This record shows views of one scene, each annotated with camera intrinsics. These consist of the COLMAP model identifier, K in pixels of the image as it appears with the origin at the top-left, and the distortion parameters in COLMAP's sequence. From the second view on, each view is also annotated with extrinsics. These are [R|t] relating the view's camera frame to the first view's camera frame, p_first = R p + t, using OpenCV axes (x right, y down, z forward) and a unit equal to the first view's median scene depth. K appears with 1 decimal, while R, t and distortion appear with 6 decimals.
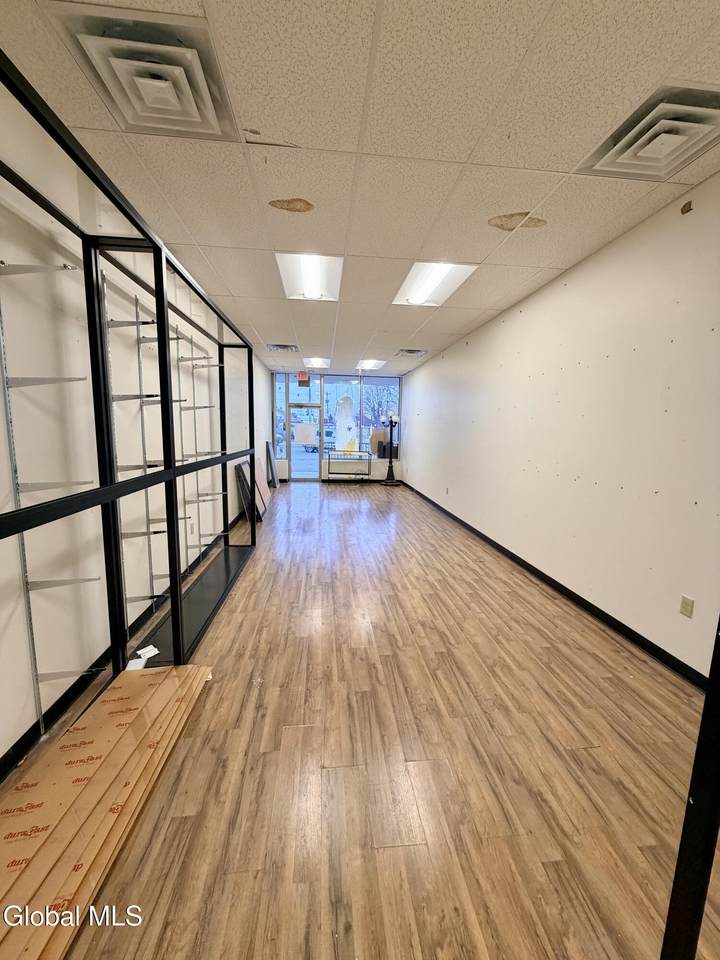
lens RADIAL K [[381.1, 0, 360.0], [0, 381.1, 480.0], [0, 0, 1]] dist [-0.000113, 0.000469]
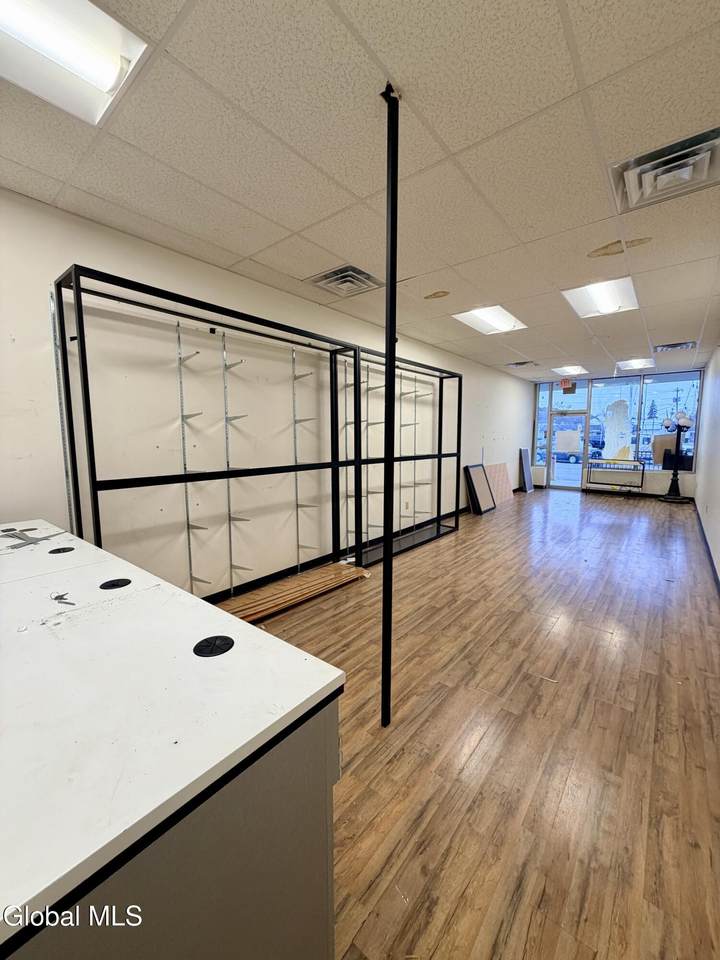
lens RADIAL K [[381.1, 0, 360.0], [0, 381.1, 480.0], [0, 0, 1]] dist [-0.000113, 0.000469]
pose [[0.705546, 0.062737, -0.705882, 0.544653], [-0.078306, 0.996876, 0.010330, 0.031848], [0.704325, 0.047986, 0.708254, -0.214084]]
